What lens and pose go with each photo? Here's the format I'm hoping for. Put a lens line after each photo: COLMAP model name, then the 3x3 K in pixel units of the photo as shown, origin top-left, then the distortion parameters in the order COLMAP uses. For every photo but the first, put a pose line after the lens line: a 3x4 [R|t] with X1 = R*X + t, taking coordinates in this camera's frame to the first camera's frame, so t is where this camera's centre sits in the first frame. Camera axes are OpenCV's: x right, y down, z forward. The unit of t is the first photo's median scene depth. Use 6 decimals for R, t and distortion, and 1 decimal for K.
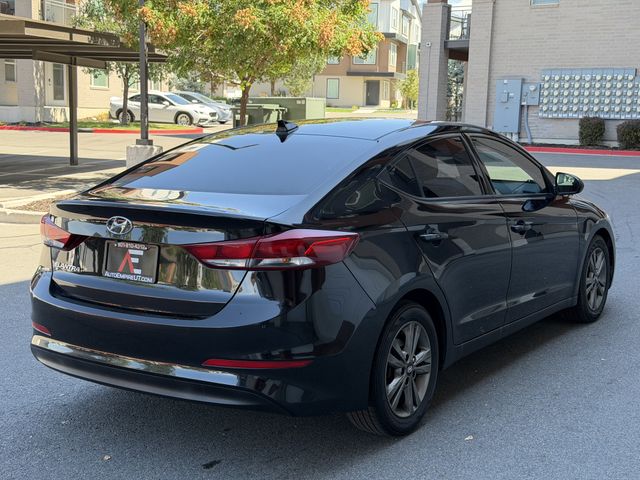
lens RADIAL K [[890.3, 0, 320.0], [0, 890.3, 240.0], [0, 0, 1]] dist [0.197479, -0.455311]
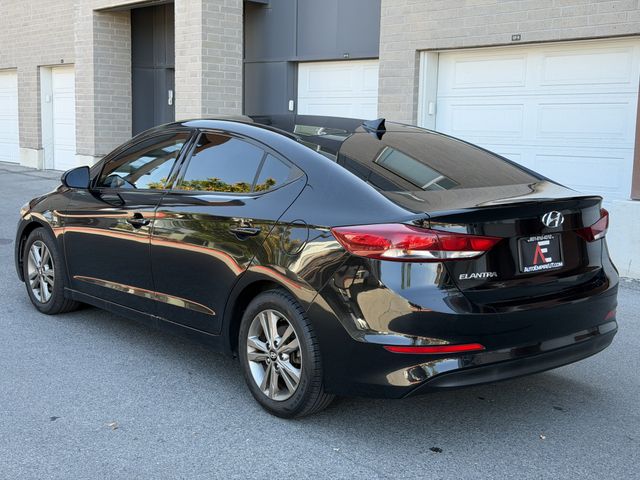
lens RADIAL K [[890.3, 0, 320.0], [0, 890.3, 240.0], [0, 0, 1]] dist [0.197479, -0.455311]
pose [[0.262654, -0.133771, 0.955572, -0.191750], [0.116419, 0.987502, 0.106242, -0.020005], [-0.957841, 0.083342, 0.274944, 0.139388]]
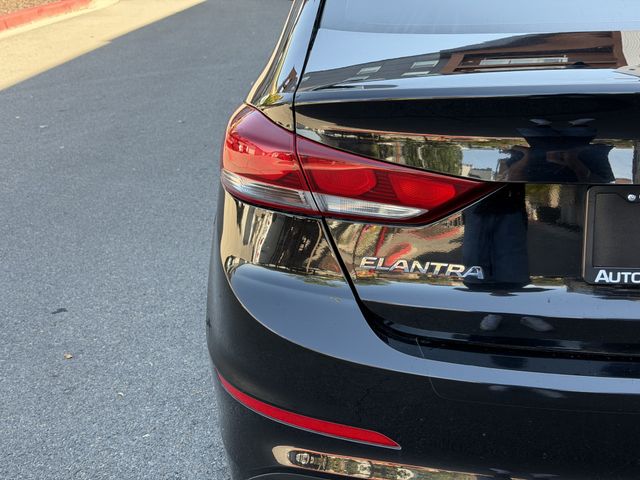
lens RADIAL K [[890.3, 0, 320.0], [0, 890.3, 240.0], [0, 0, 1]] dist [0.197479, -0.455311]
pose [[0.872826, -0.184675, 0.451741, -0.074978], [0.089659, 0.970562, 0.223540, -0.010527], [-0.479725, -0.154609, 0.863690, 0.109080]]
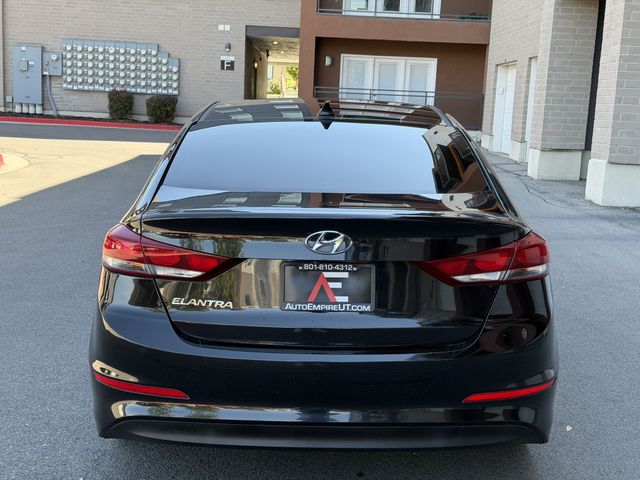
lens RADIAL K [[890.3, 0, 320.0], [0, 890.3, 240.0], [0, 0, 1]] dist [0.197479, -0.455311]
pose [[0.819792, -0.073863, 0.567878, -0.095364], [0.055523, 0.997227, 0.049555, -0.008145], [-0.569963, -0.009094, 0.821620, 0.053519]]
